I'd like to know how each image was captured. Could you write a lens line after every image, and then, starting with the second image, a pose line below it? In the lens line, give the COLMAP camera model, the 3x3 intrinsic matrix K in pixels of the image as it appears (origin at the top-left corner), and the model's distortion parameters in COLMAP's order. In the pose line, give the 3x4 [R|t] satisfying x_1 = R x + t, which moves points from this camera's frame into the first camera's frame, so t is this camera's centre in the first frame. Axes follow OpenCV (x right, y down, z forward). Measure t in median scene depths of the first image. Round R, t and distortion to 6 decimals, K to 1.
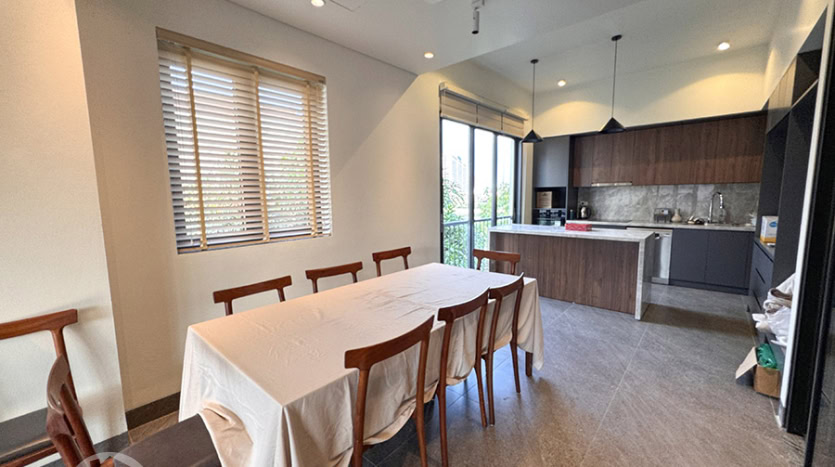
lens RADIAL K [[332.5, 0, 417.5], [0, 332.5, 234.6], [0, 0, 1]] dist [-0.000379, 0.000411]
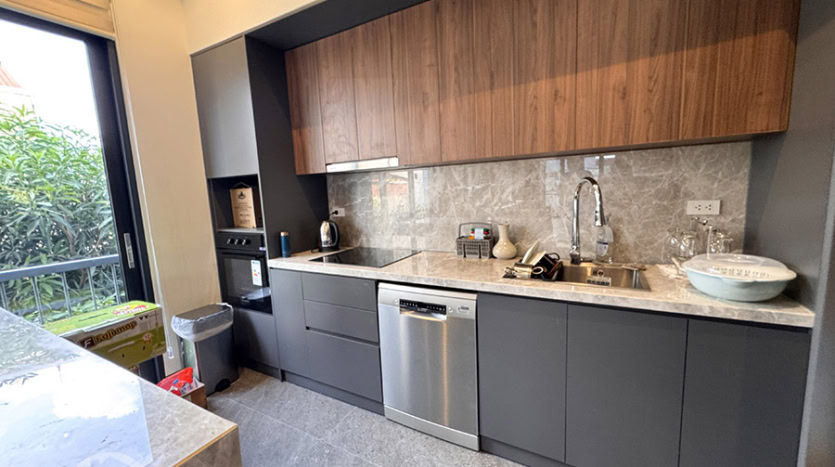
lens RADIAL K [[332.5, 0, 418.1], [0, 332.5, 233.9], [0, 0, 1]] dist [-0.000379, 0.000411]
pose [[0.975854, -0.055245, 0.211321, 0.634205], [0.054079, 0.998473, 0.011298, -0.079791], [-0.211623, 0.000403, 0.977351, 0.678360]]
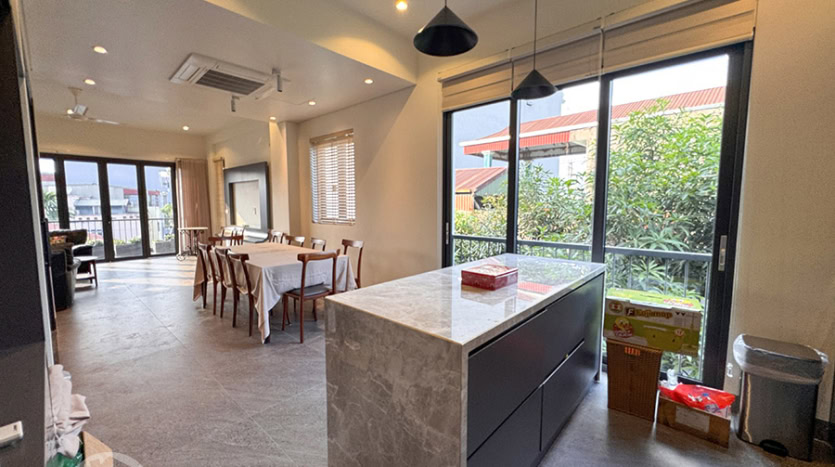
lens RADIAL K [[332.5, 0, 418.4], [0, 332.5, 234.2], [0, 0, 1]] dist [-0.000379, 0.000411]
pose [[-0.014884, 0.100838, -0.994791, 0.798382], [-0.121981, 0.987287, 0.101903, -0.094143], [0.992421, 0.122863, -0.002394, 0.791773]]
